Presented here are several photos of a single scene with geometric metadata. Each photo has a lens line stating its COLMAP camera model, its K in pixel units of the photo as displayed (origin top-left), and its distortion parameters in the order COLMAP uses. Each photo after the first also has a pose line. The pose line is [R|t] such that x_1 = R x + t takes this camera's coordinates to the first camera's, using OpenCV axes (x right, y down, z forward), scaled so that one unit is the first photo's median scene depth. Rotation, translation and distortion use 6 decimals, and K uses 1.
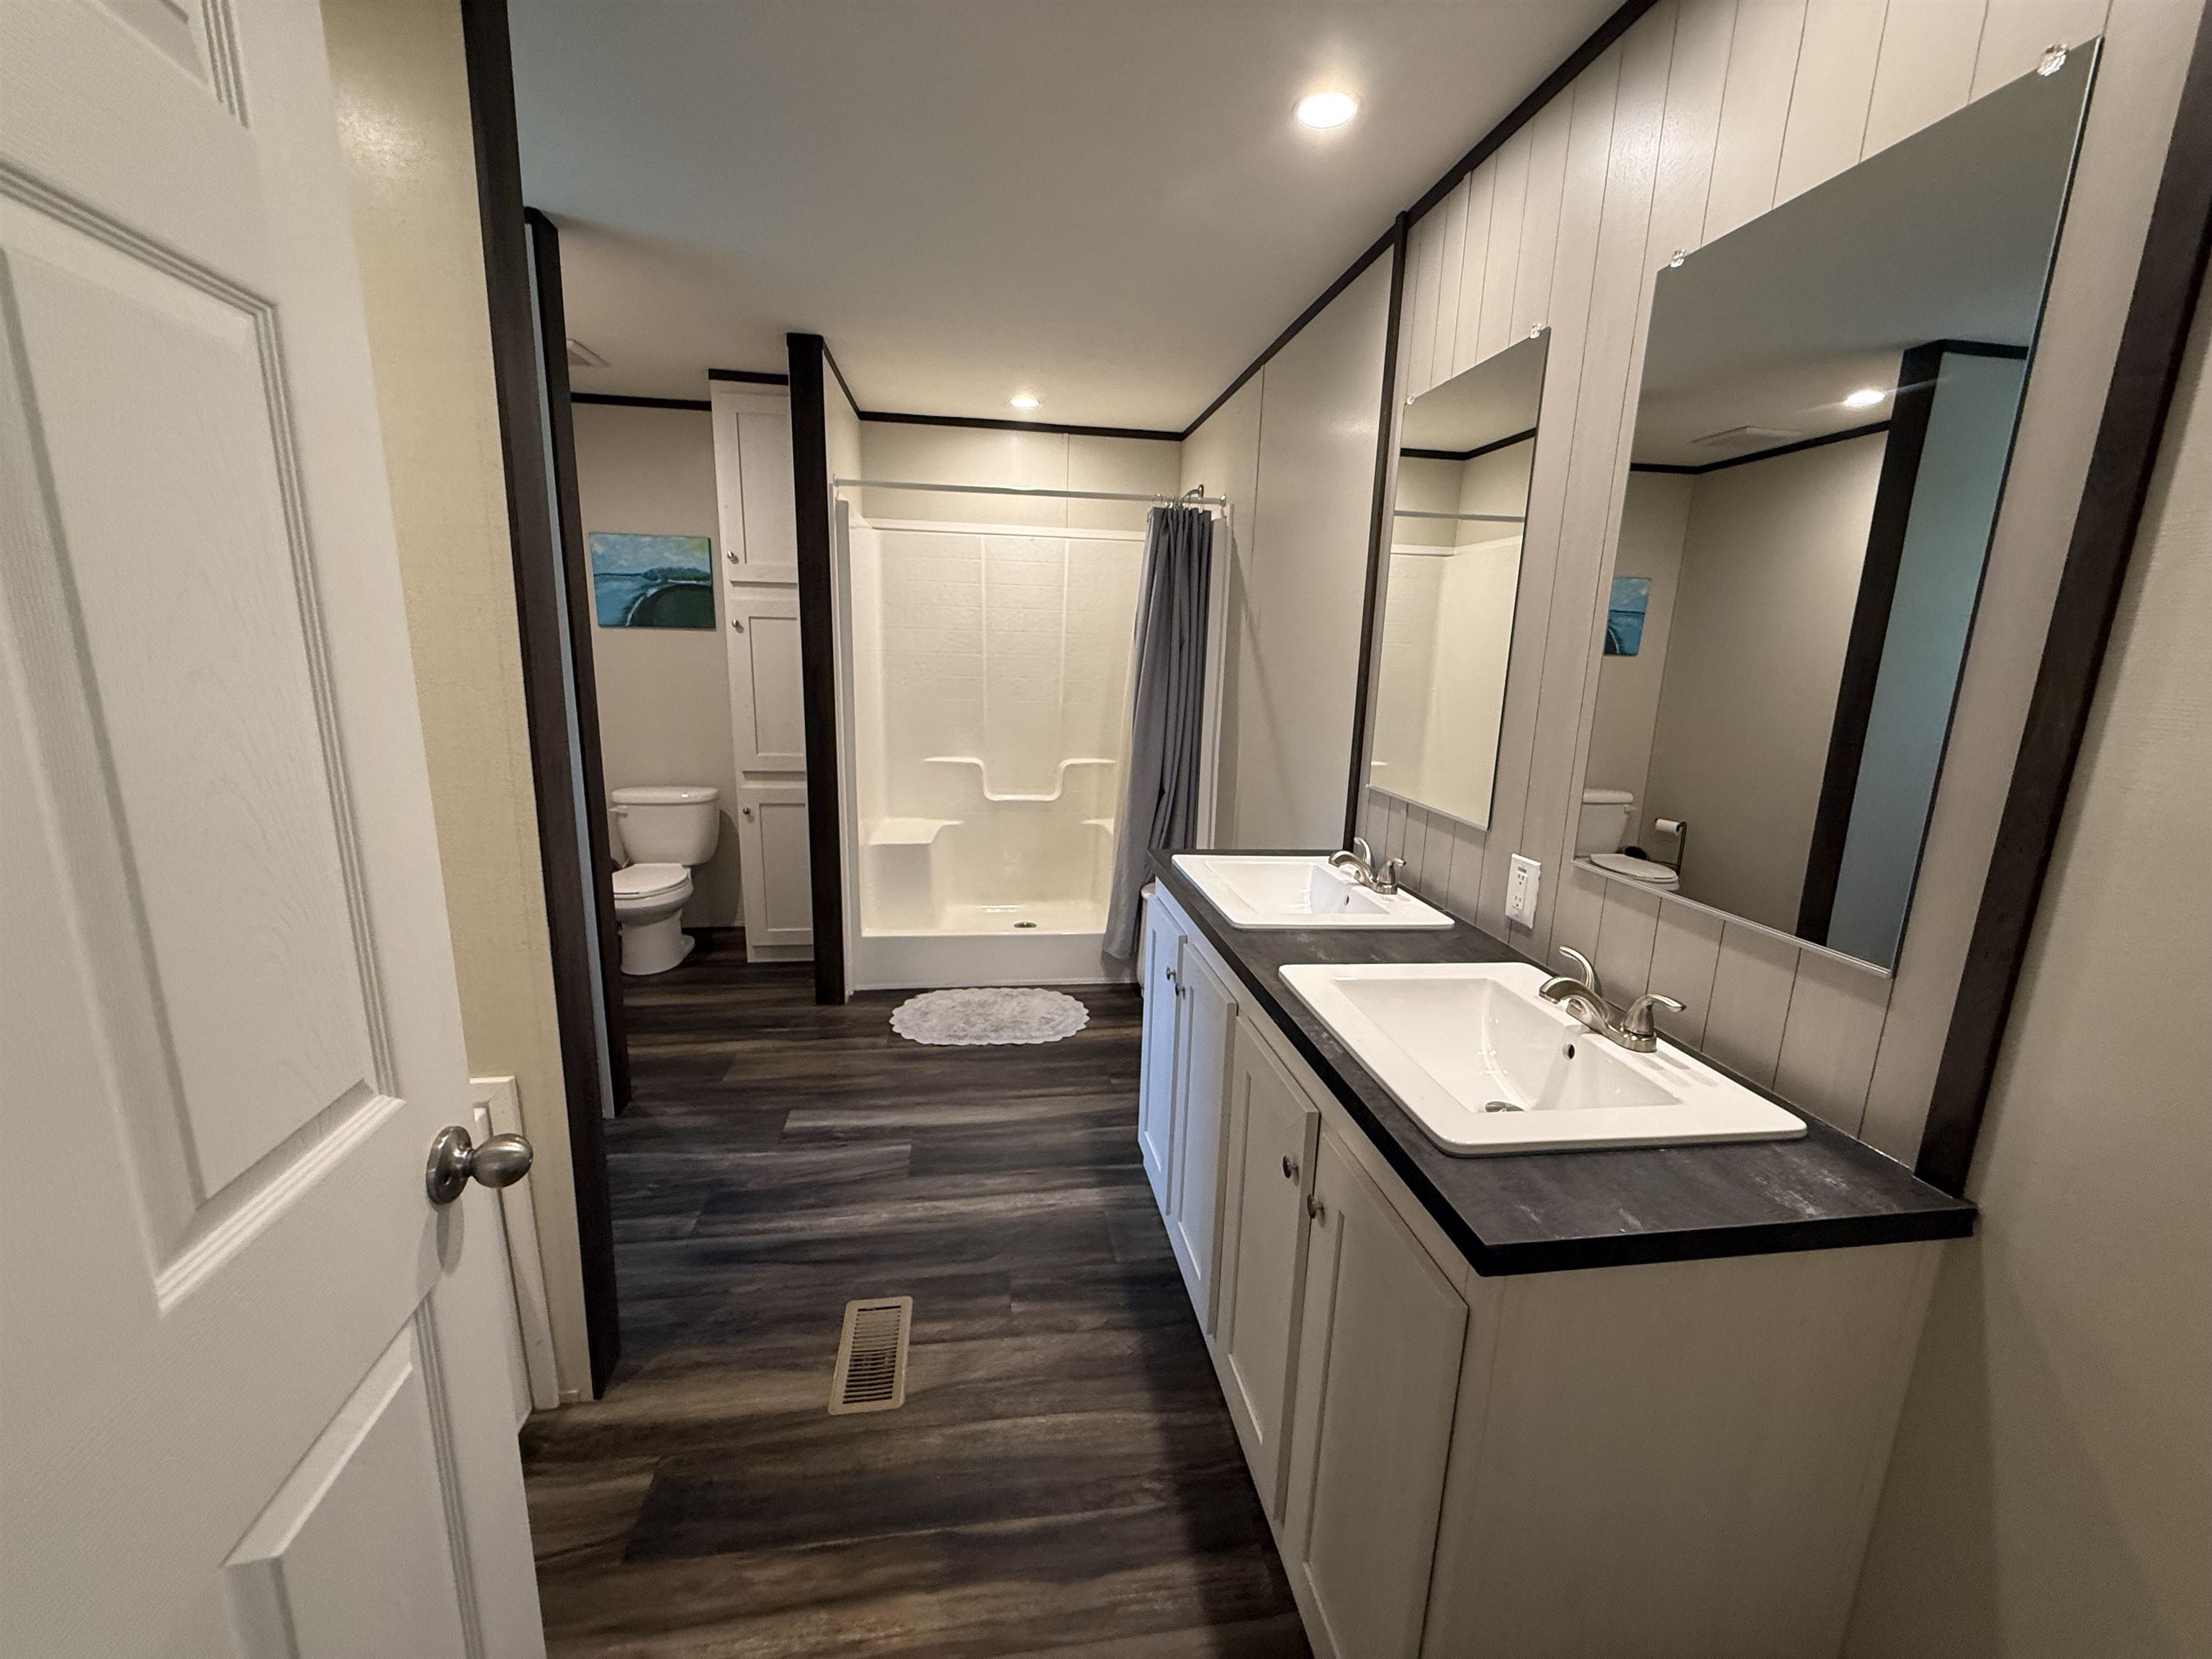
lens RADIAL K [[875.6, 0, 1103.6], [0, 875.6, 831.5], [0, 0, 1]] dist [-0.002150, -0.000007]
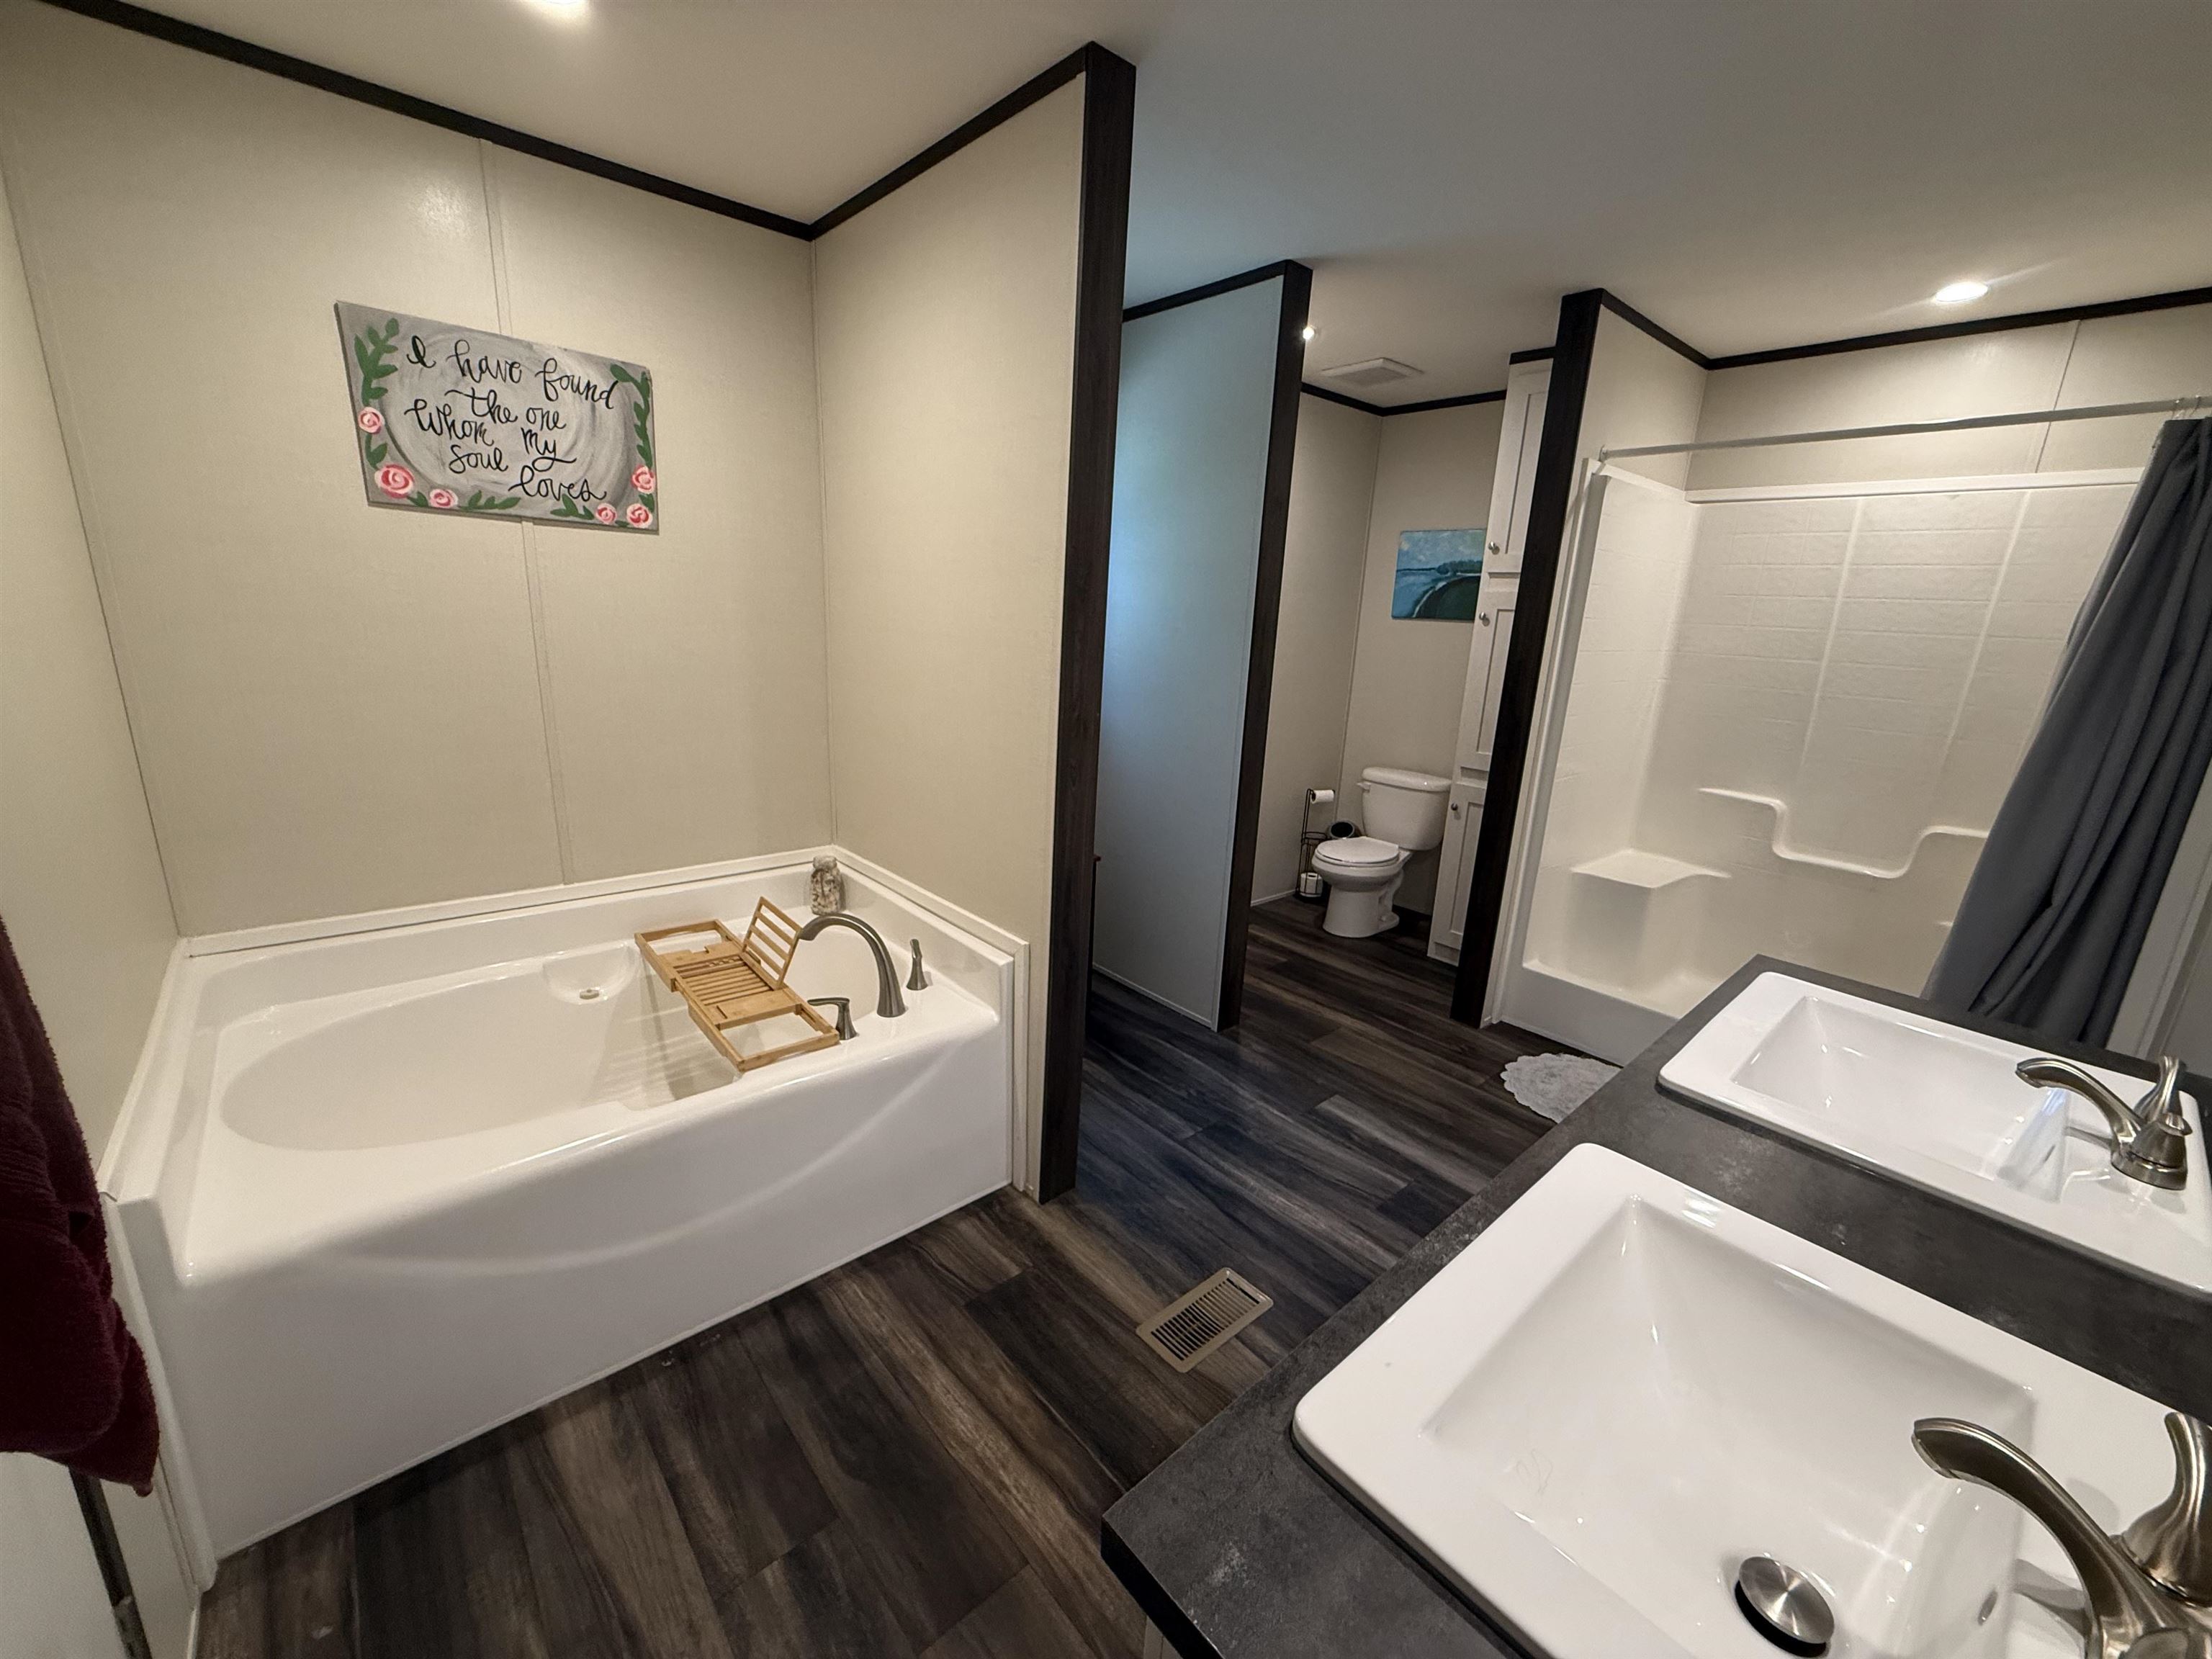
lens RADIAL K [[881.0, 0, 1099.6], [0, 881.0, 830.5], [0, 0, 1]] dist [0.000009, -0.000088]
pose [[0.537961, 0.207953, -0.816917, 0.221390], [-0.204029, 0.972401, 0.113175, -0.032793], [0.817906, 0.105791, 0.565542, 0.134098]]
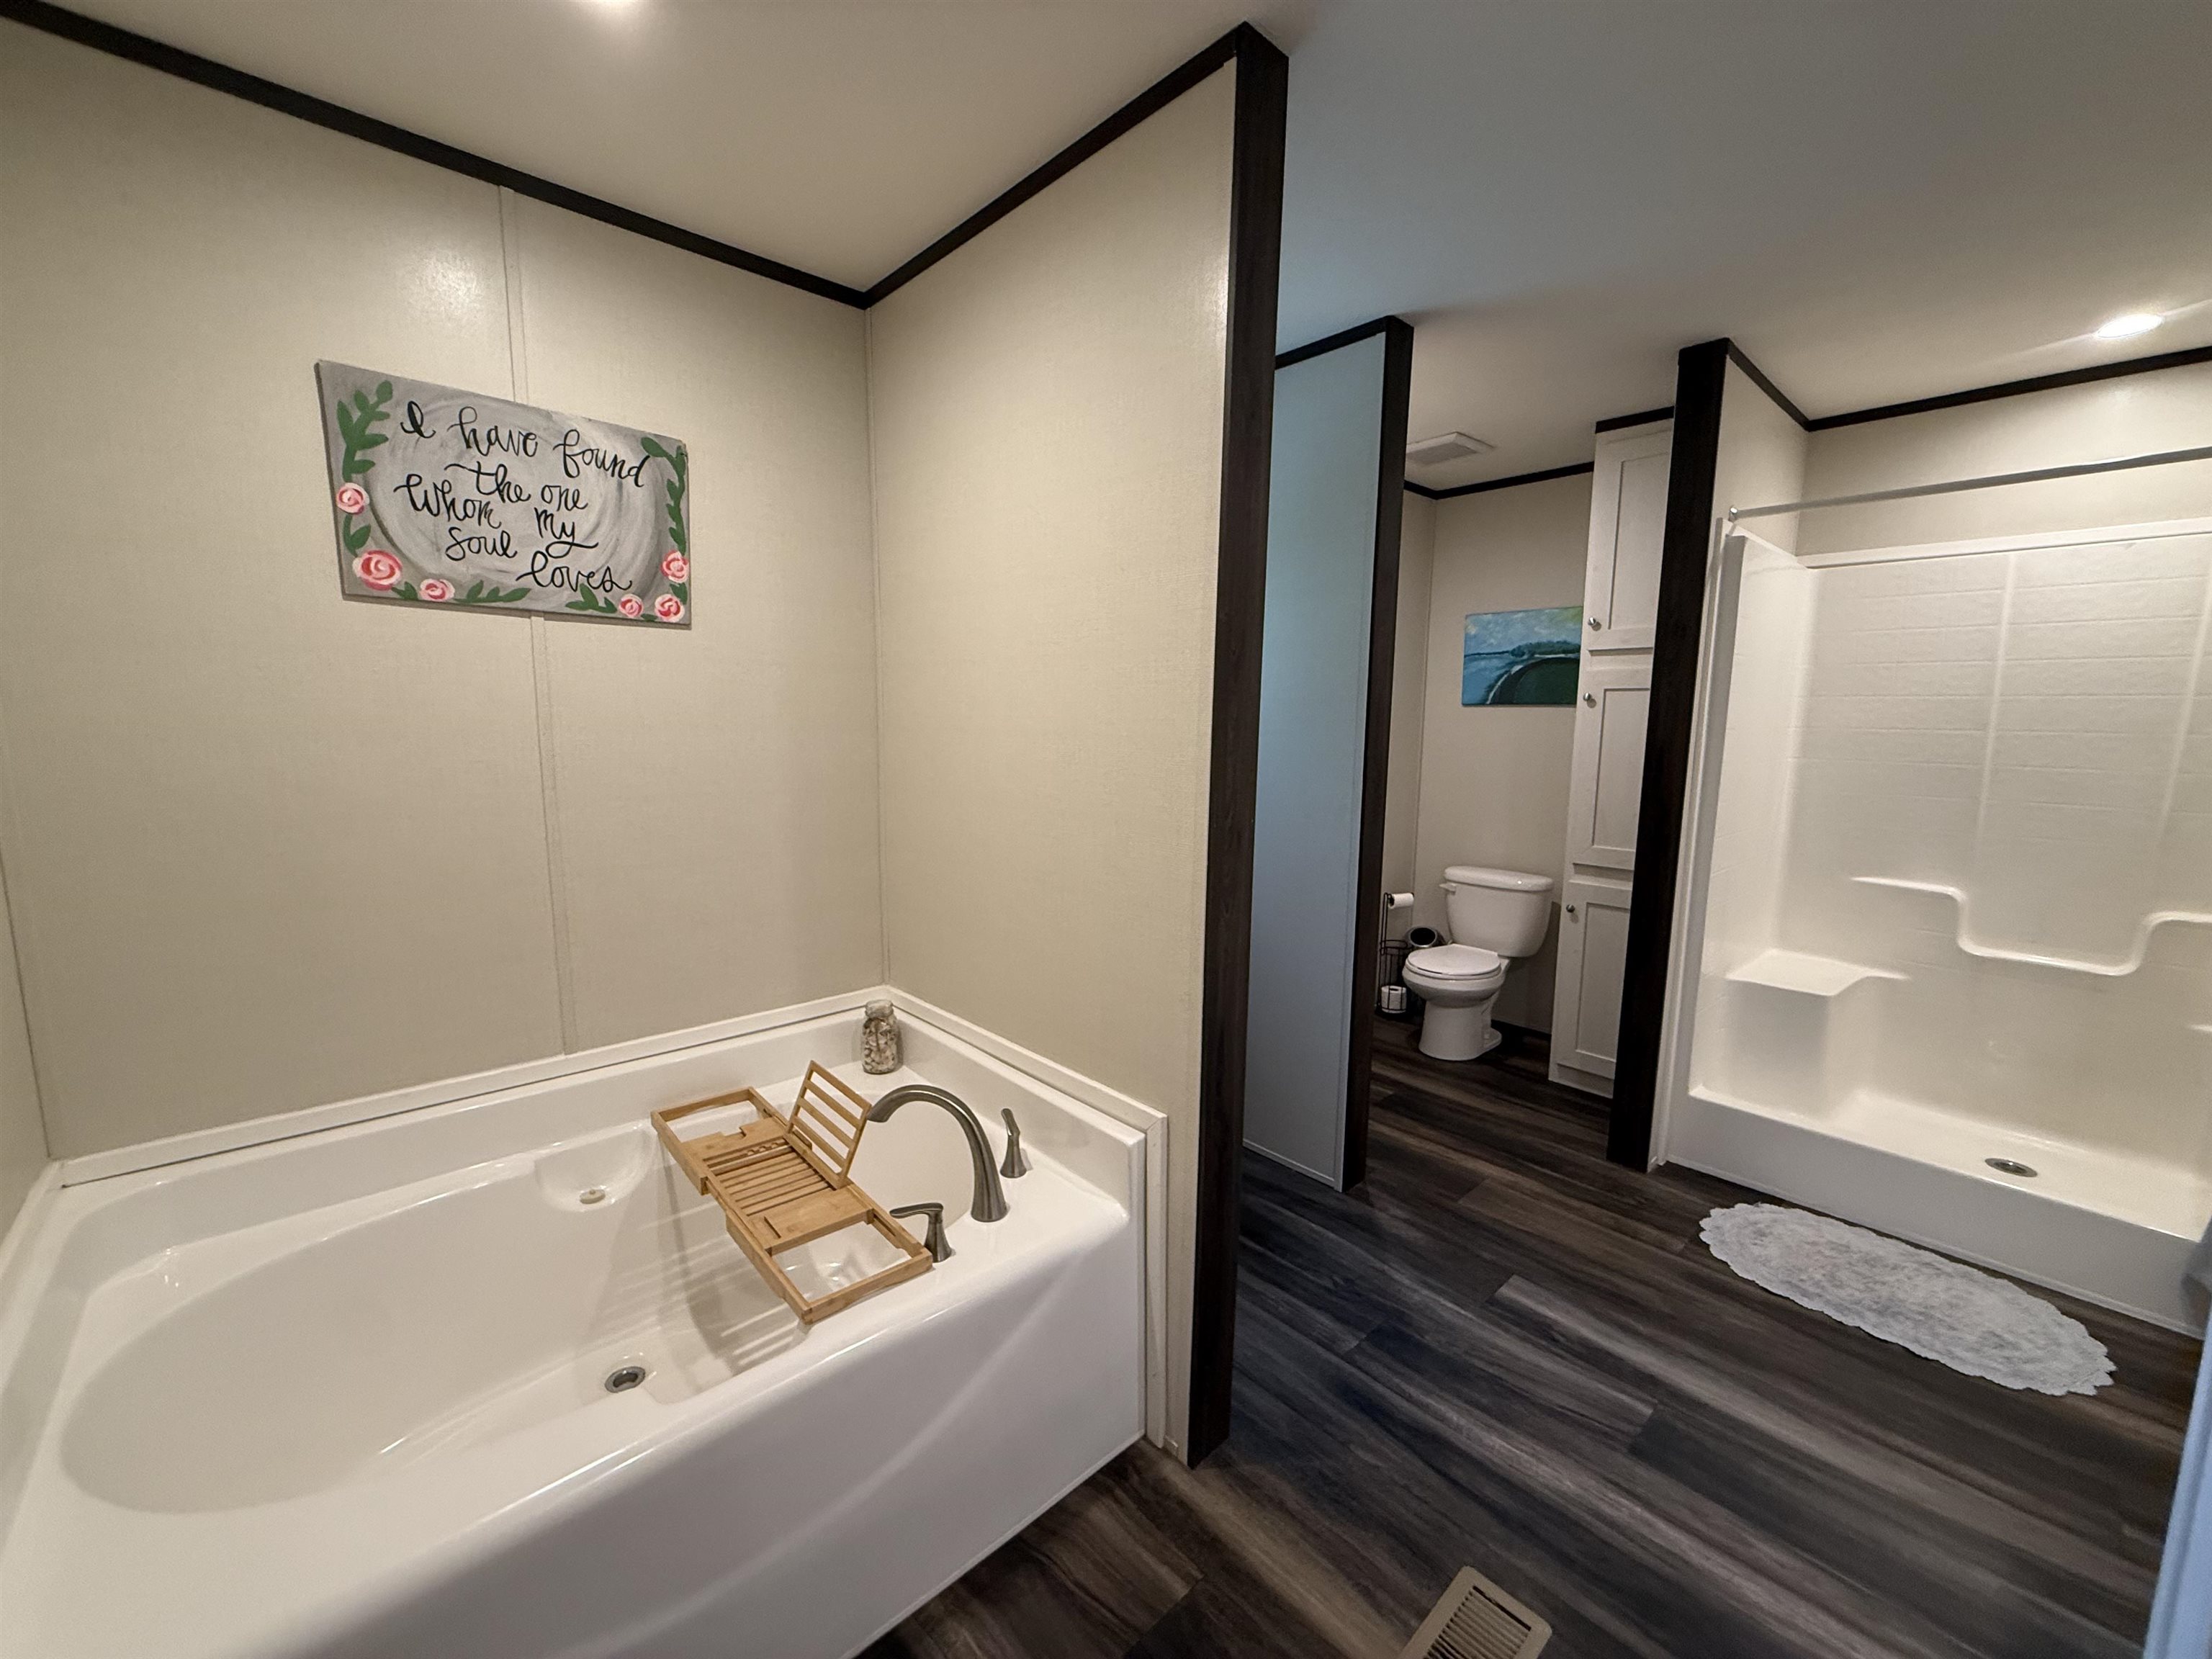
lens RADIAL K [[881.0, 0, 1099.6], [0, 881.0, 830.5], [0, 0, 1]] dist [0.000009, -0.000088]
pose [[0.550621, 0.088943, -0.830003, 0.065030], [-0.167221, 0.985905, -0.005284, -0.019628], [0.817835, 0.141704, 0.557734, 0.131505]]
